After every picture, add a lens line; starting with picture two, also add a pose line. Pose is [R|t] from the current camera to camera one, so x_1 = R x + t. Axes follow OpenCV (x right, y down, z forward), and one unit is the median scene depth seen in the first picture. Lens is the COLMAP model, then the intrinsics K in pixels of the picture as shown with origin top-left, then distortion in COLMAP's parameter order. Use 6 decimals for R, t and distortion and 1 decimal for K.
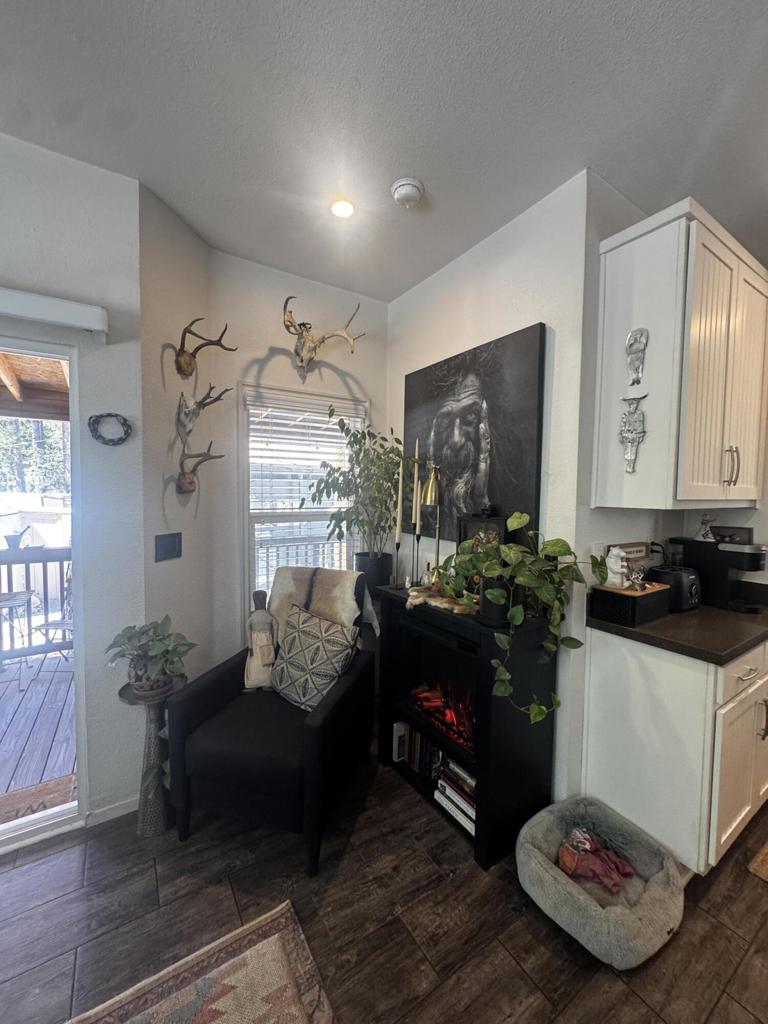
lens RADIAL K [[408.4, 0, 384.1], [0, 408.4, 511.2], [0, 0, 1]] dist [-0.000478, -0.000532]
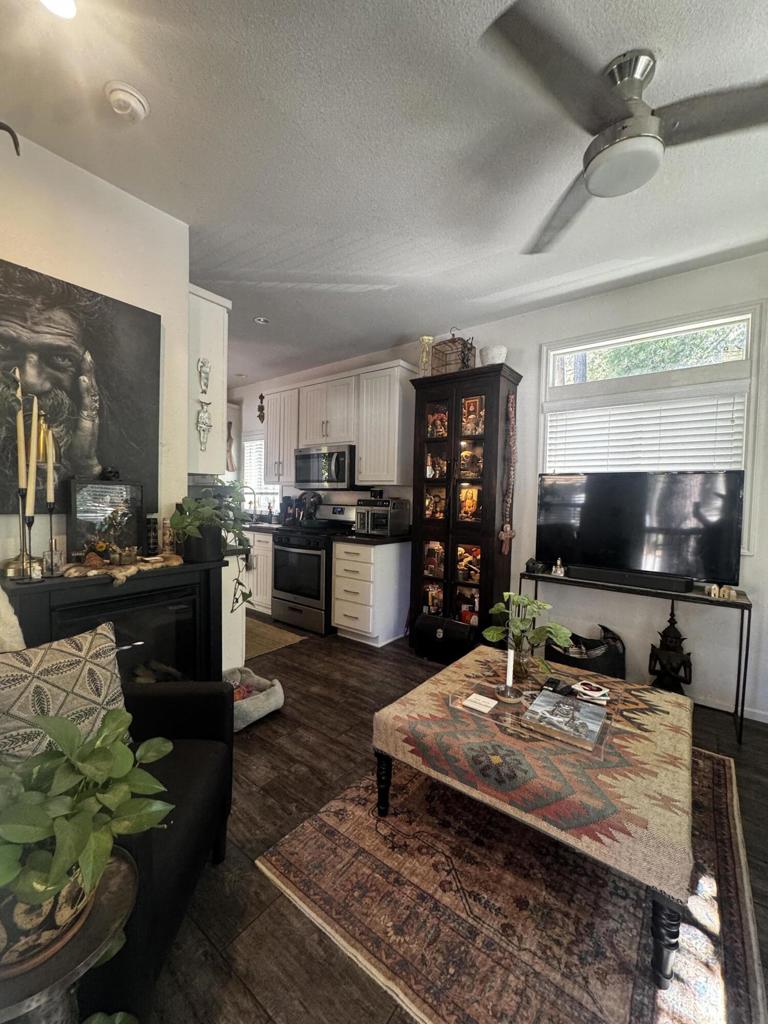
lens RADIAL K [[408.4, 0, 383.0], [0, 408.4, 511.7], [0, 0, 1]] dist [-0.000478, -0.000532]
pose [[-0.335543, -0.053862, 0.940484, -0.848678], [0.022633, 0.997615, 0.065209, 0.039102], [-0.941753, 0.043166, -0.333524, 0.697294]]
